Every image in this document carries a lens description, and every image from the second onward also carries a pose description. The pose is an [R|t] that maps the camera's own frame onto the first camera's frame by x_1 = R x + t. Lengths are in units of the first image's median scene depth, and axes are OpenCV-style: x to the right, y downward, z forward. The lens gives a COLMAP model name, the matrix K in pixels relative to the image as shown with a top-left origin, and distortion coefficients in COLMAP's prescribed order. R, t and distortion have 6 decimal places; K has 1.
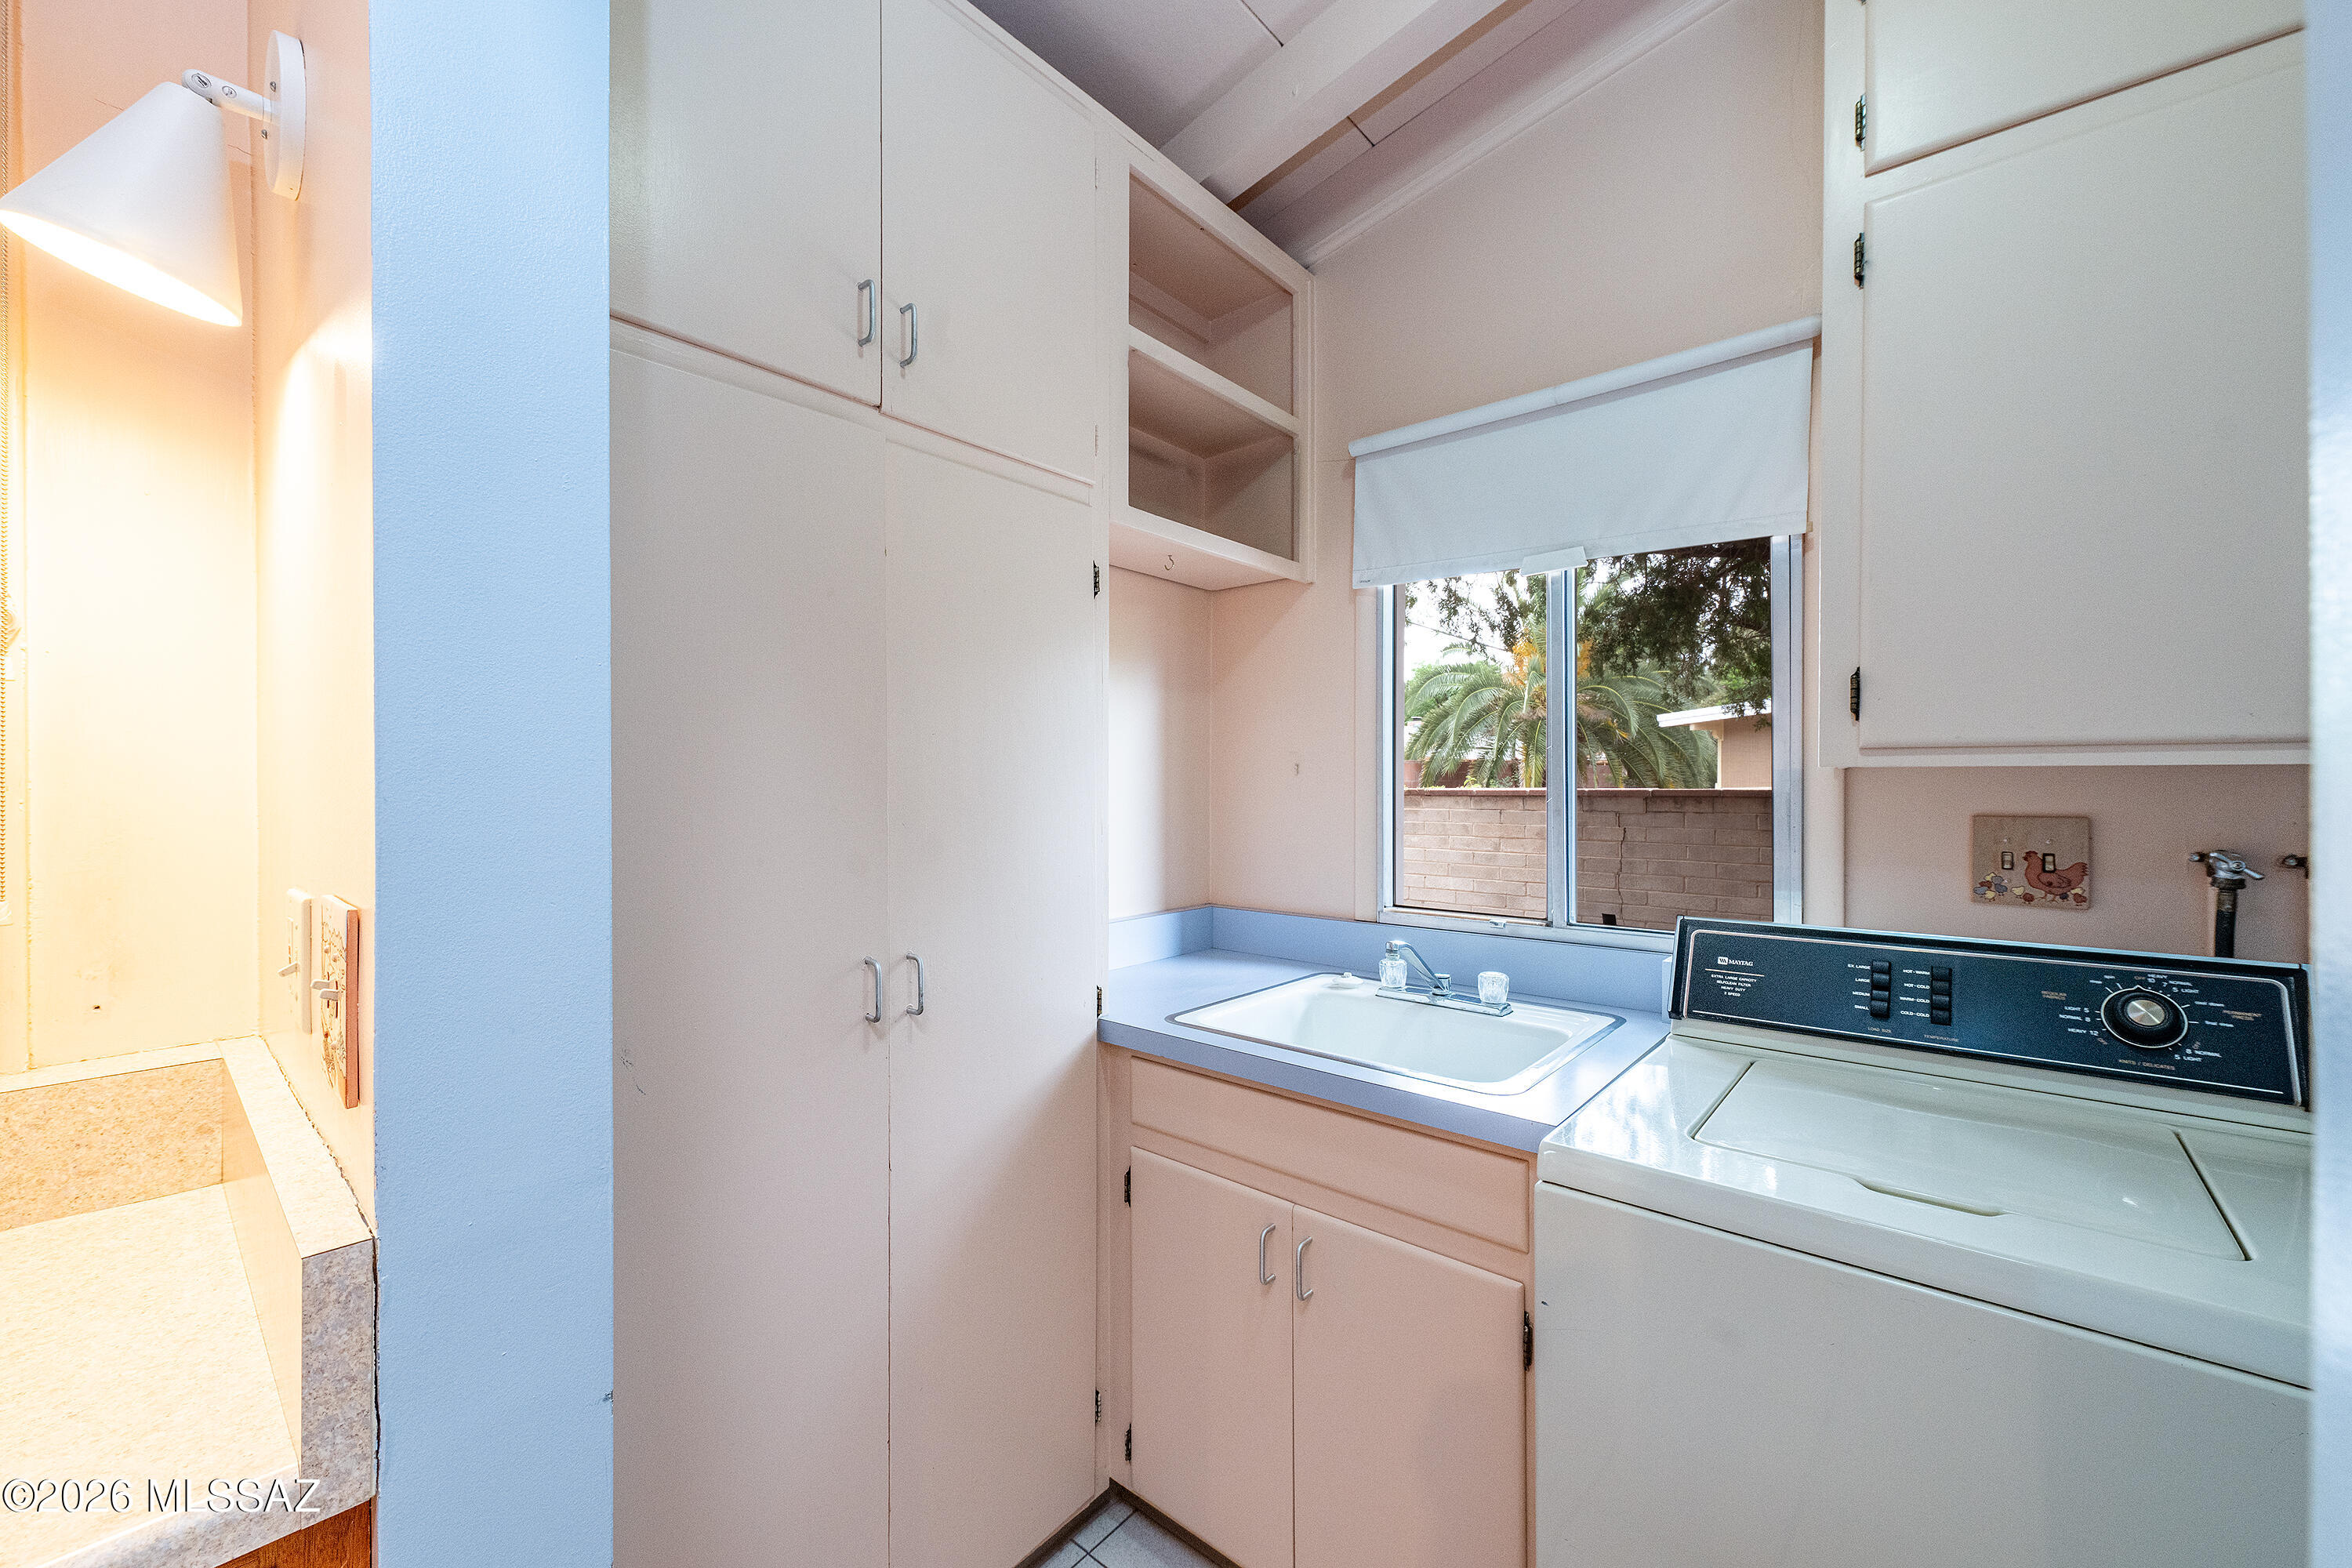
lens RADIAL K [[937.3, 0, 1156.9], [0, 937.3, 783.6], [0, 0, 1]] dist [0.001265, -0.000789]
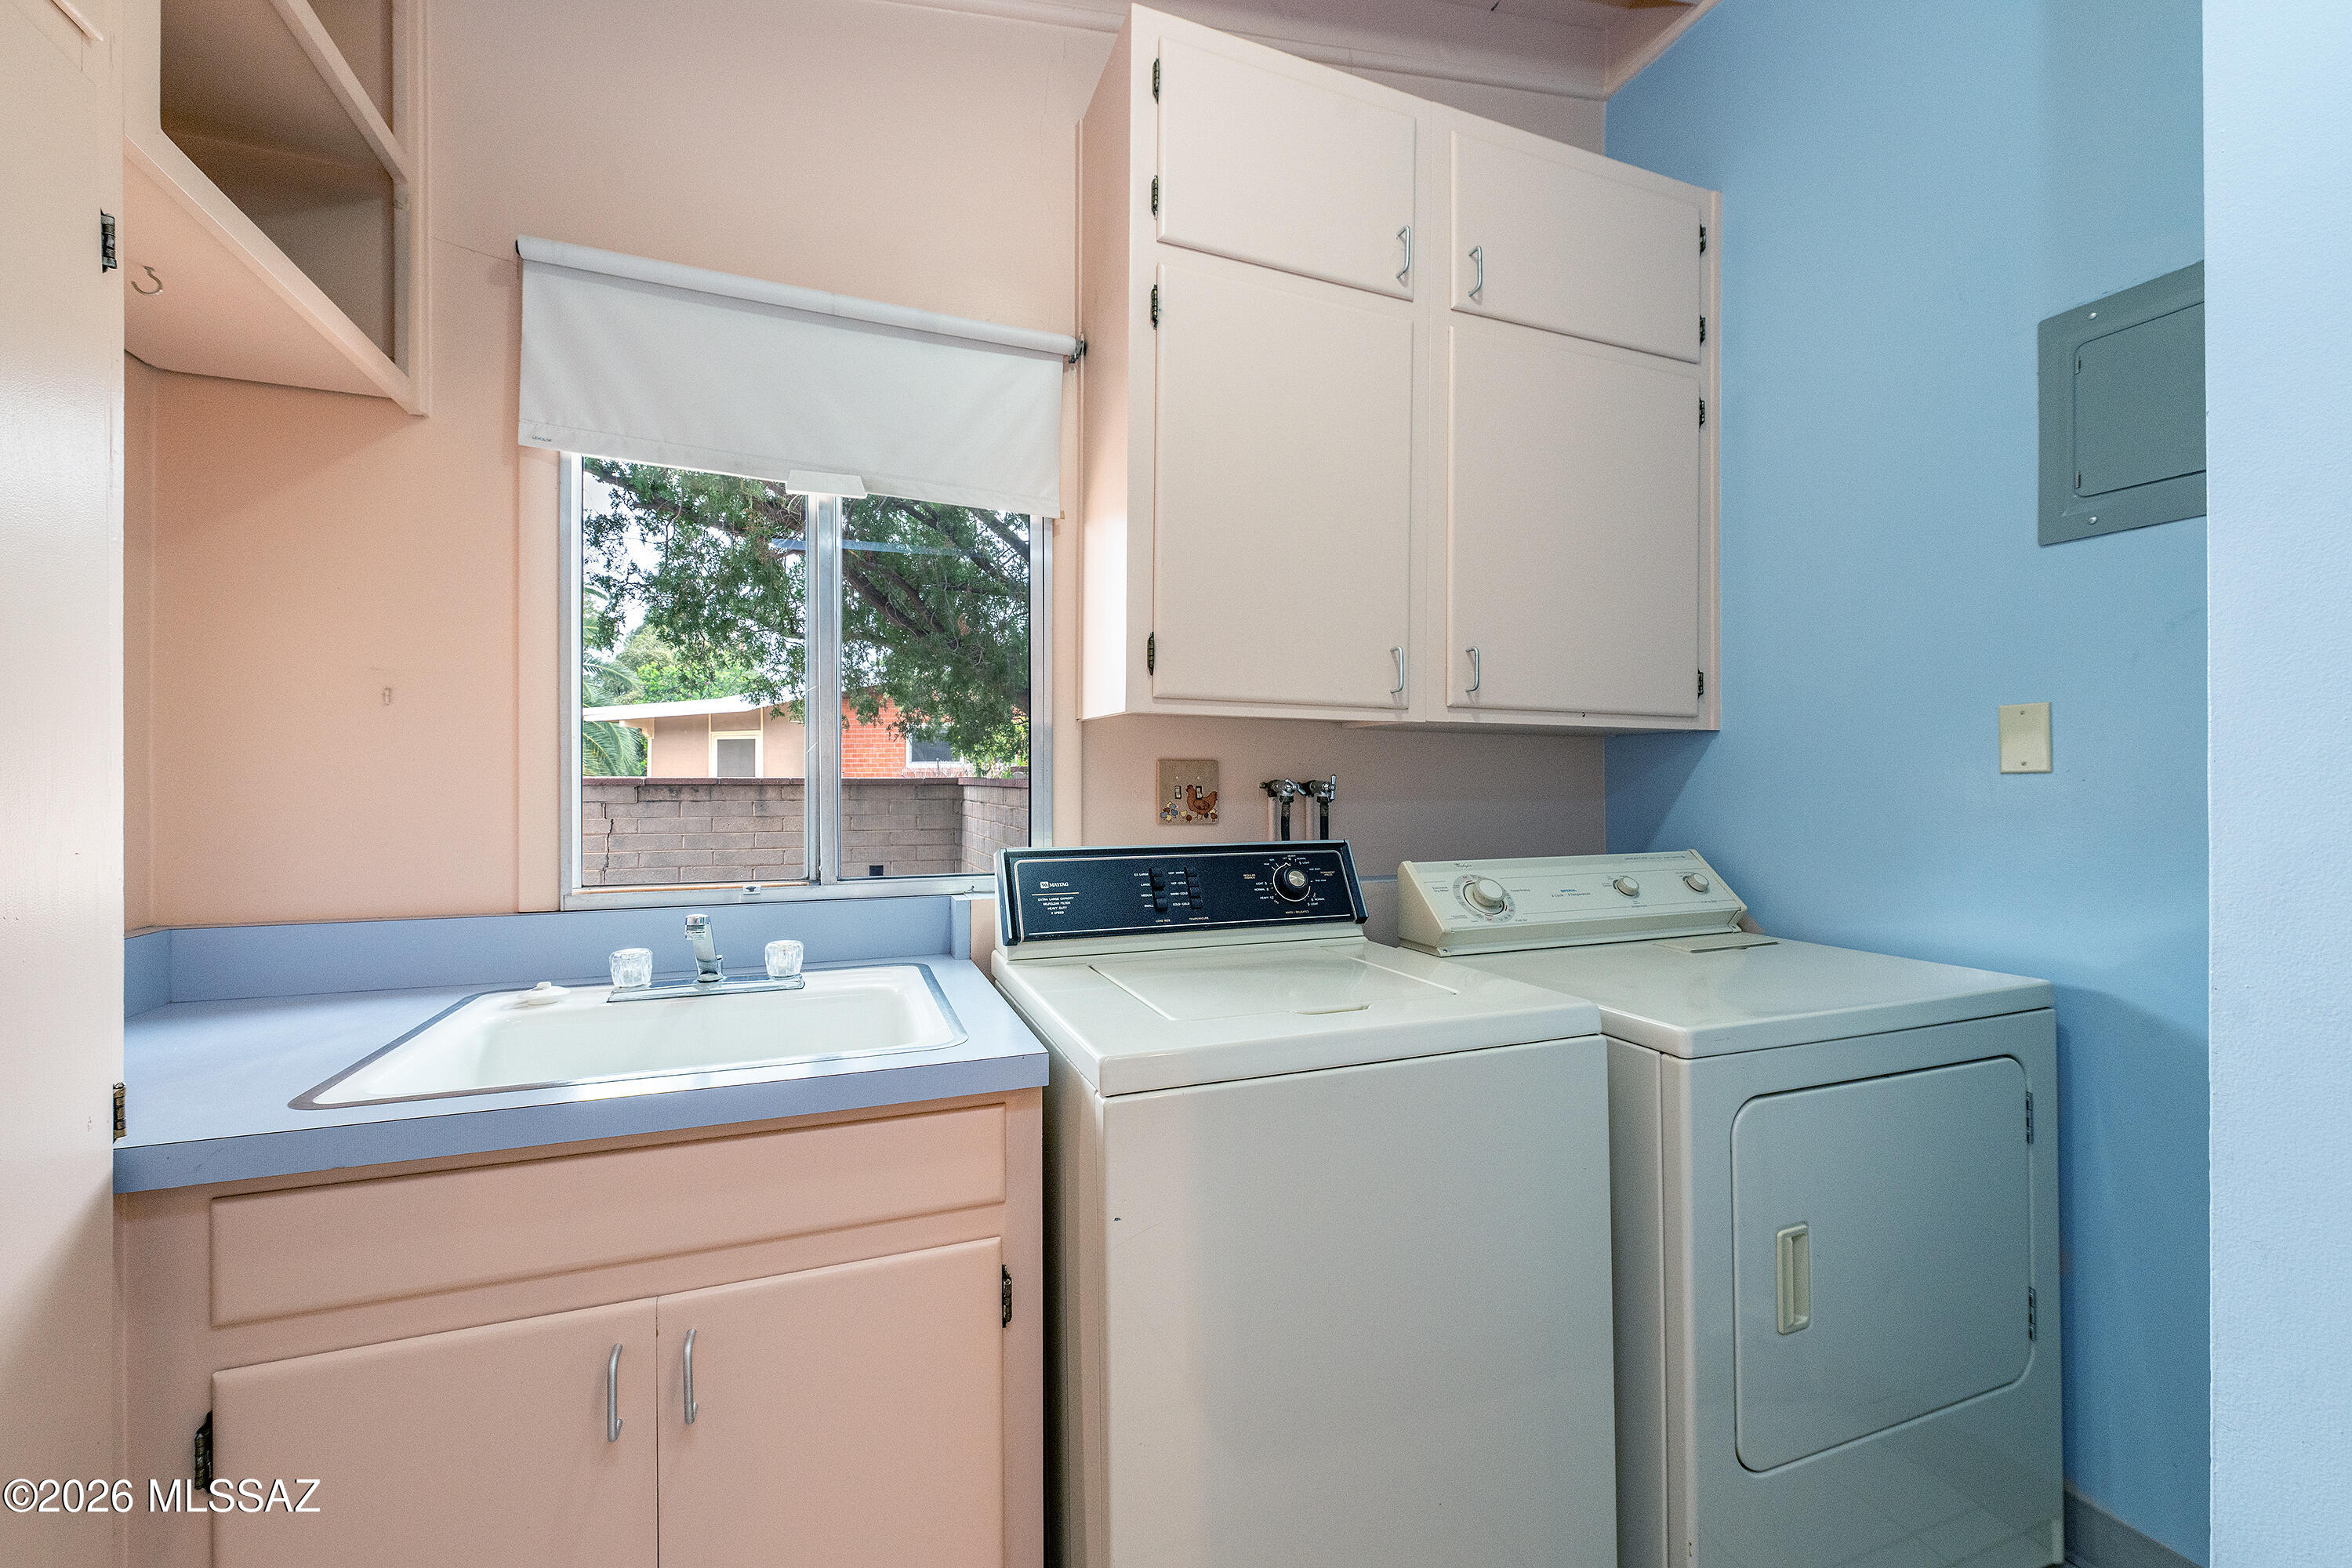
lens RADIAL K [[937.3, 0, 1194.3], [0, 937.3, 789.1], [0, 0, 1]] dist [0.001265, -0.000789]
pose [[0.444765, 0.006758, 0.895622, -0.293738], [-0.006202, 0.999971, -0.004466, 0.078022], [-0.895626, -0.003569, 0.444794, 0.344874]]
